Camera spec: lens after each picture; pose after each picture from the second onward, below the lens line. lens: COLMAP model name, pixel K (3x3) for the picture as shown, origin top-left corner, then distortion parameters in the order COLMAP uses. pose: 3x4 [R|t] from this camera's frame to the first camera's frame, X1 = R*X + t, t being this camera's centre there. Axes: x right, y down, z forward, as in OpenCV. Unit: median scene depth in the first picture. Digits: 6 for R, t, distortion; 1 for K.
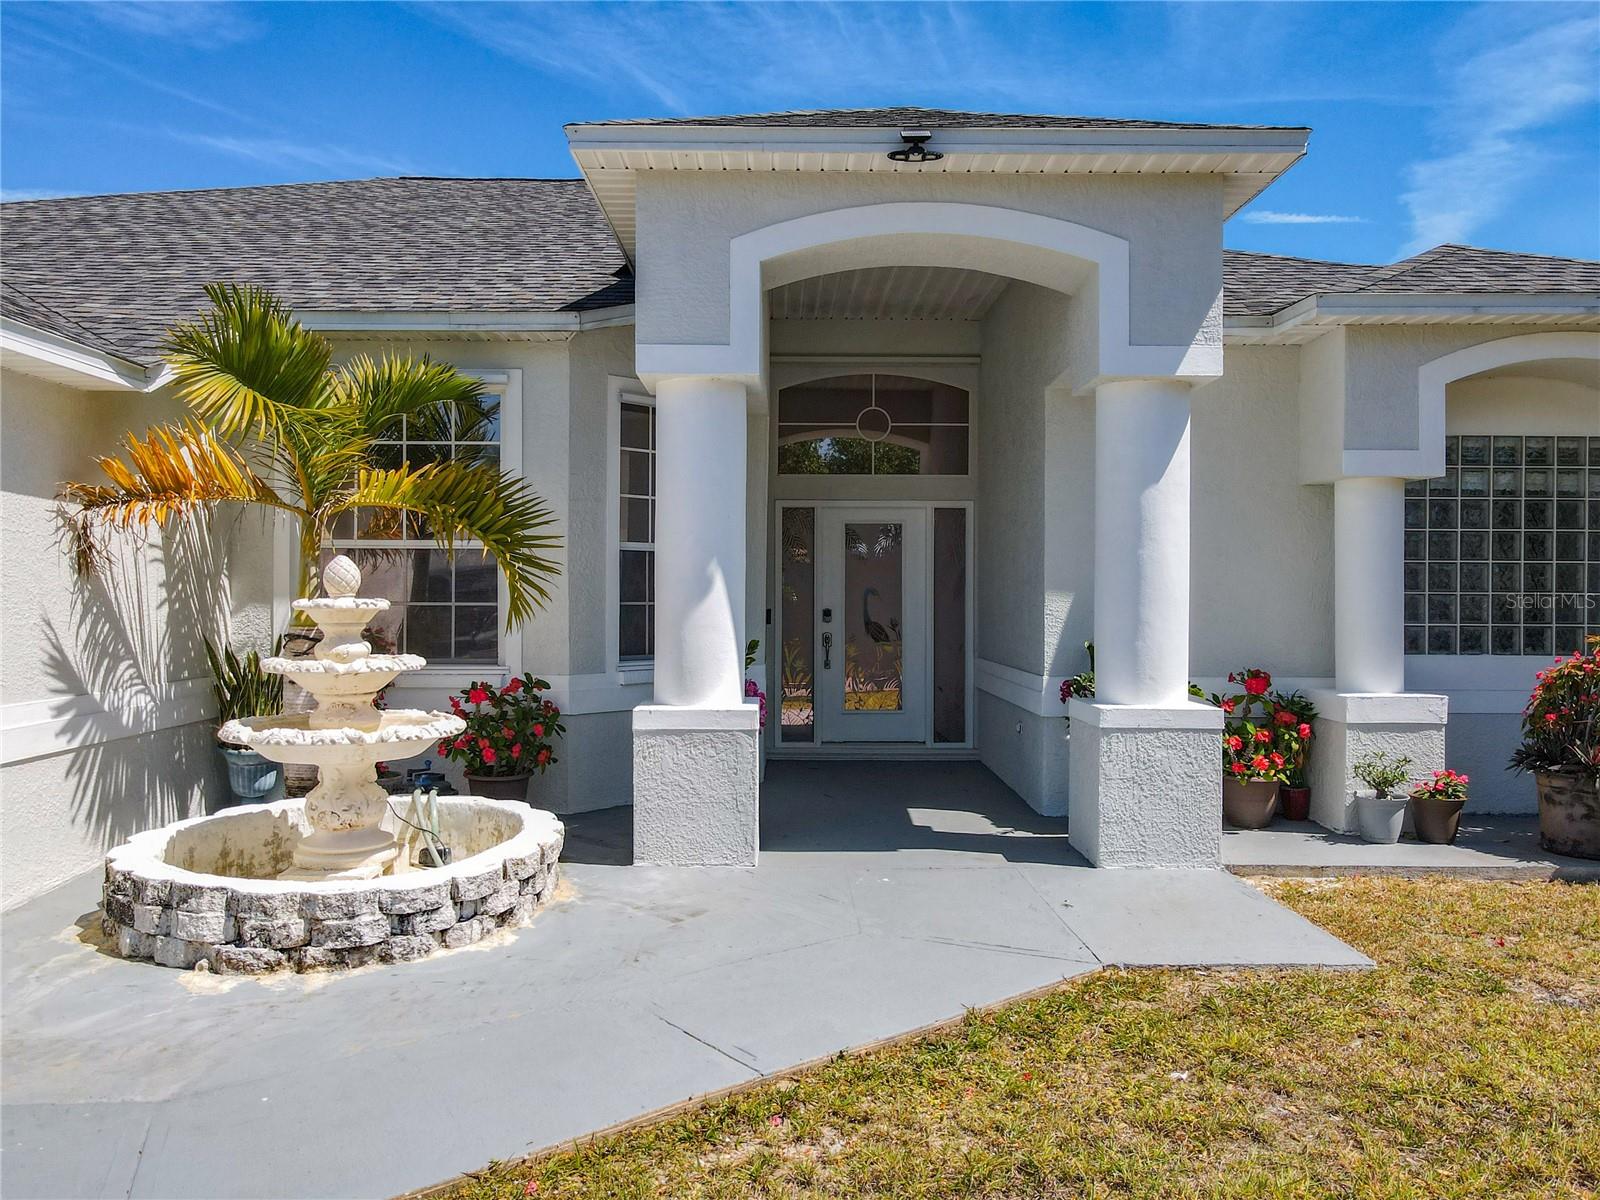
lens RADIAL K [[1163.4, 0, 760.5], [0, 1163.4, 602.6], [0, 0, 1]] dist [0.018022, 0.006866]
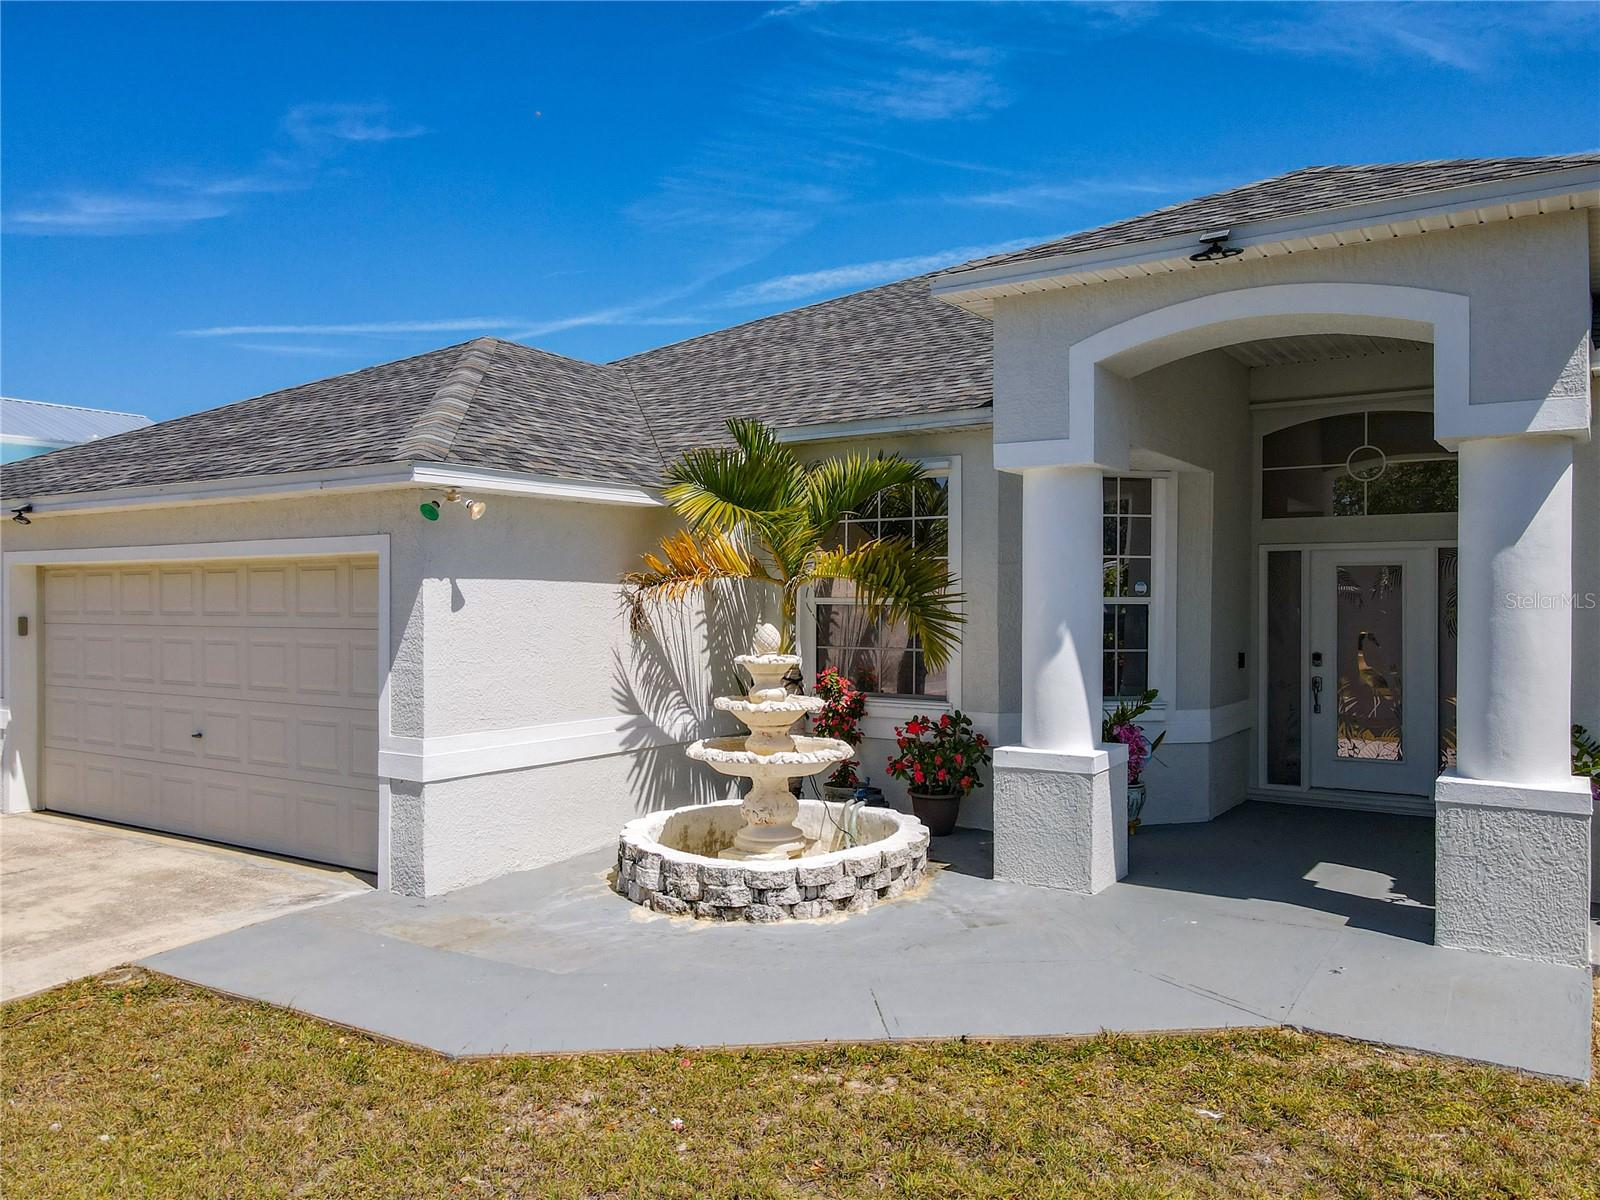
lens RADIAL K [[1164.7, 0, 795.3], [0, 1164.7, 604.4], [0, 0, 1]] dist [0.003954, 0.009000]
pose [[0.829189, -0.001500, -0.558966, 0.394180], [0.001065, 0.999999, -0.001102, -0.056324], [0.558967, 0.000319, 0.829190, -0.105812]]
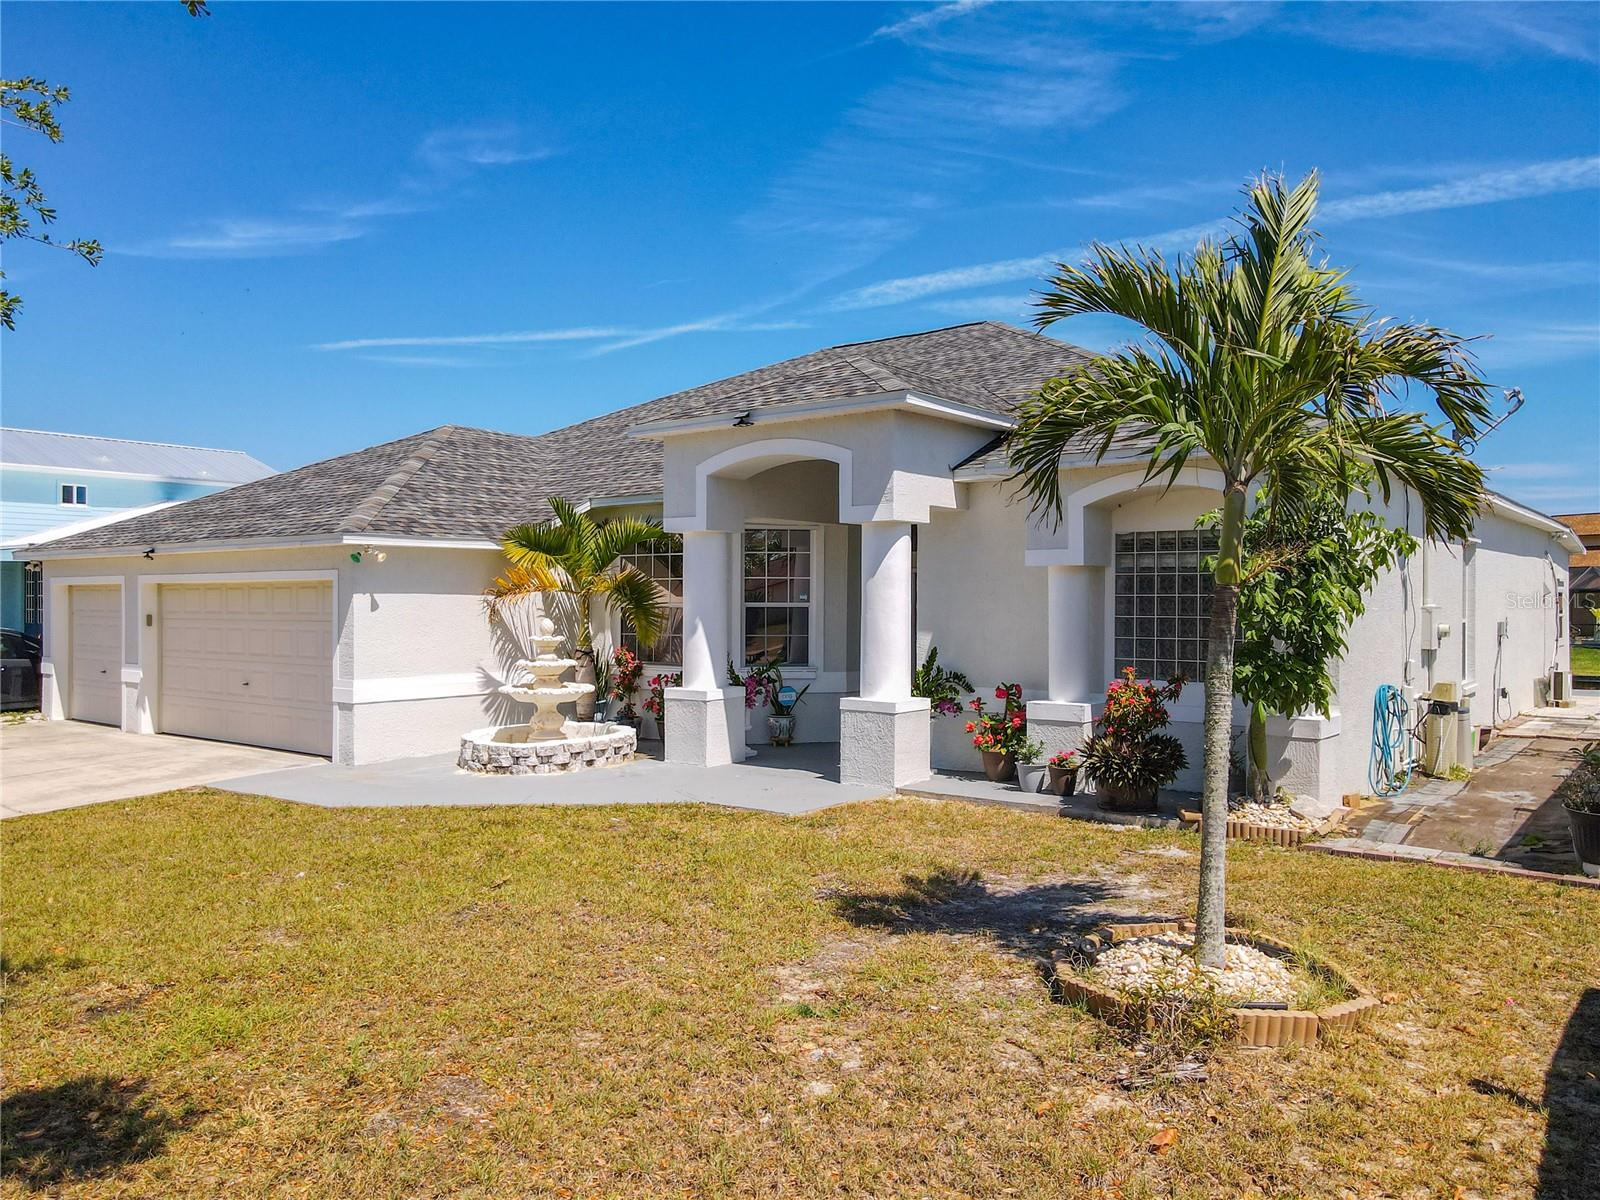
lens RADIAL K [[1164.7, 0, 795.3], [0, 1164.7, 604.4], [0, 0, 1]] dist [0.003954, 0.009000]
pose [[0.781619, -0.002167, -0.623753, 1.429869], [0.002285, 0.999997, -0.000611, -0.060965], [0.623752, -0.000948, 0.781622, -0.529277]]
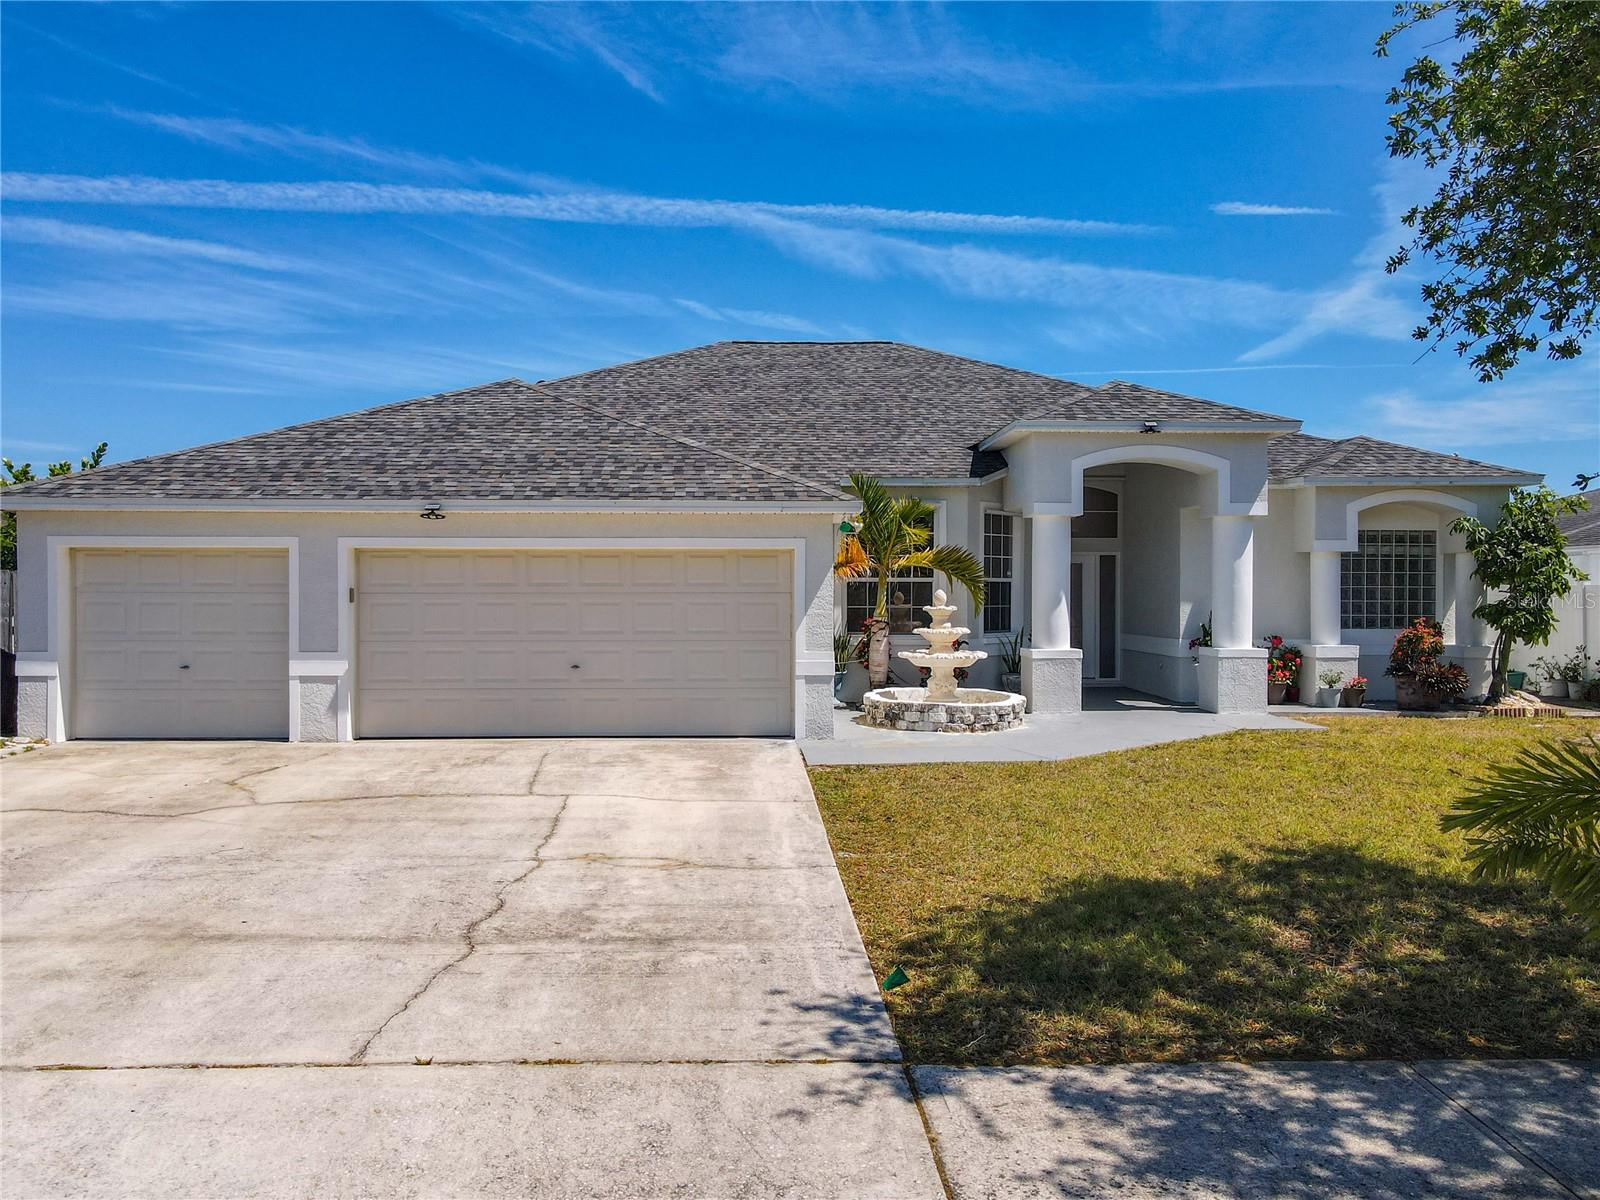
lens RADIAL K [[1252.0, 0, 762.3], [0, 1252.0, 603.4], [0, 0, 1]] dist [0.053378, 0.010548]
pose [[0.998348, -0.002477, 0.057405, -0.837761], [0.001982, 0.999960, 0.008677, -0.032187], [-0.057425, -0.008549, 0.998313, -1.634750]]
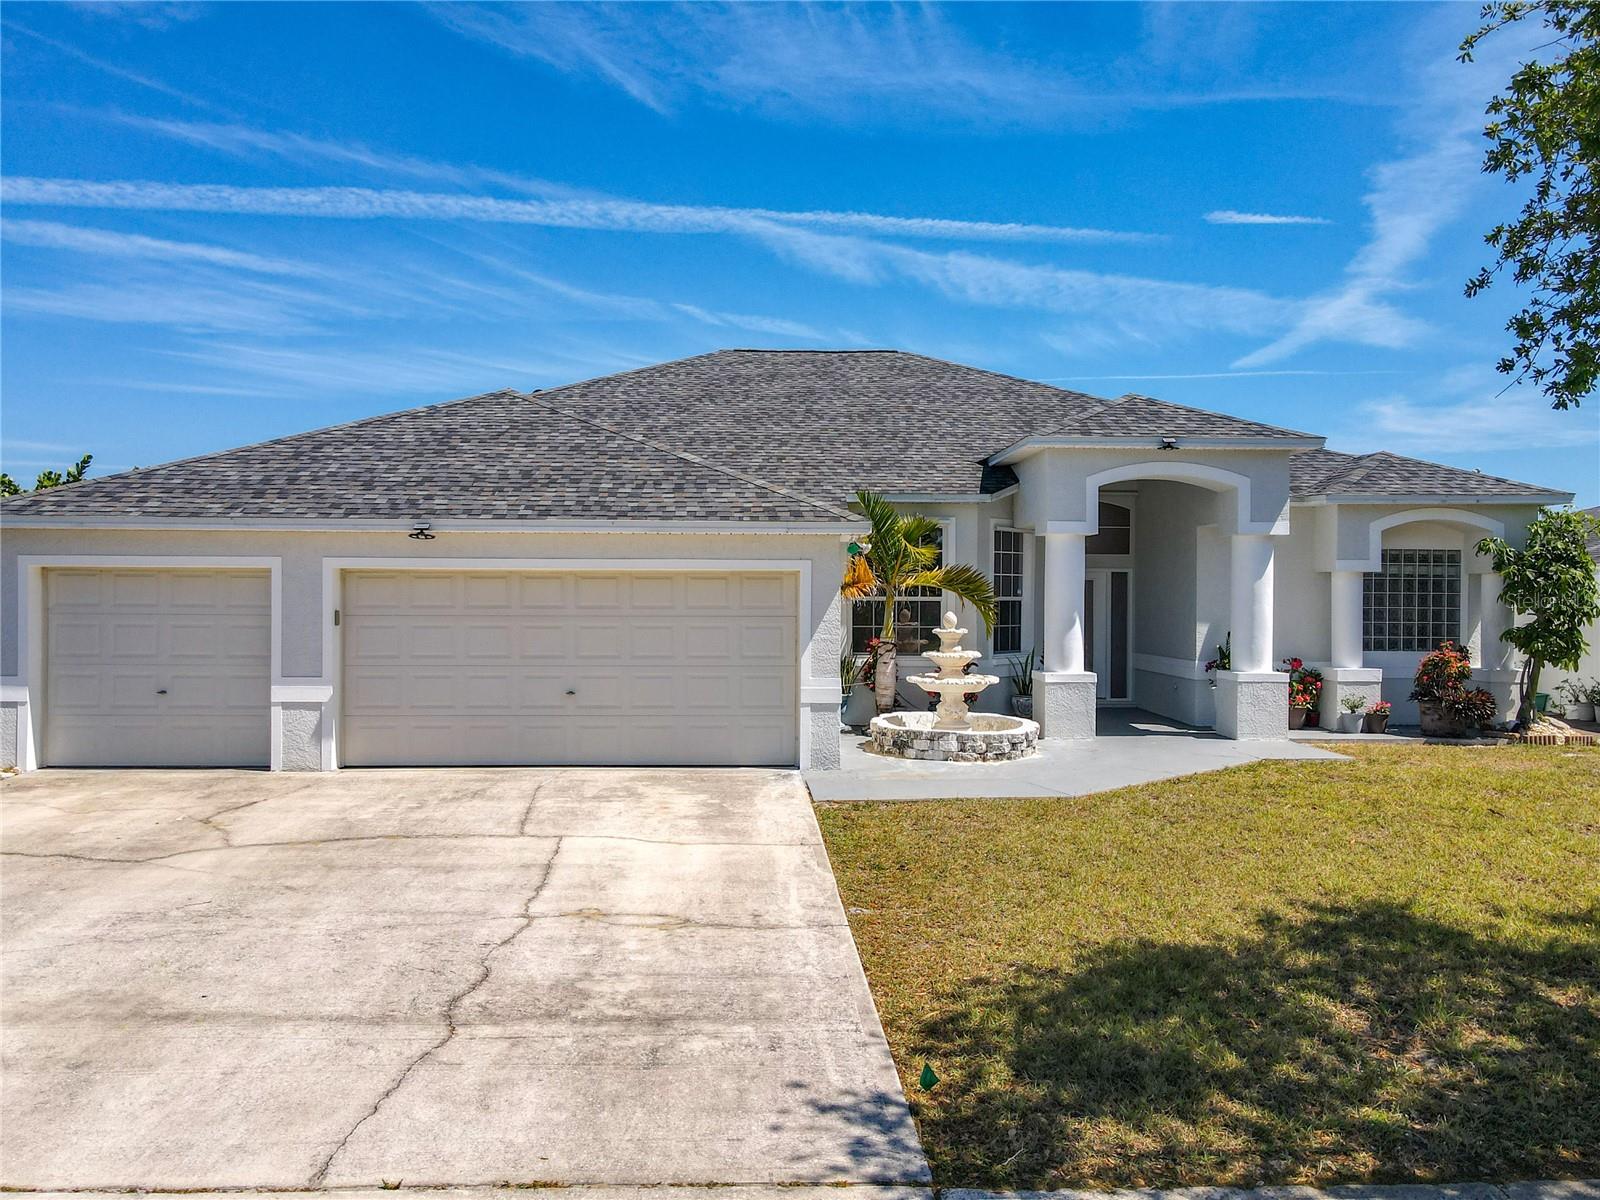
lens RADIAL K [[1250.7, 0, 765.0], [0, 1250.7, 598.7], [0, 0, 1]] dist [0.059665, -0.007150]
pose [[0.998140, 0.001069, 0.060953, -0.842144], [-0.001298, 0.999992, 0.003715, -0.071392], [-0.060948, -0.003787, 0.998134, -1.536408]]
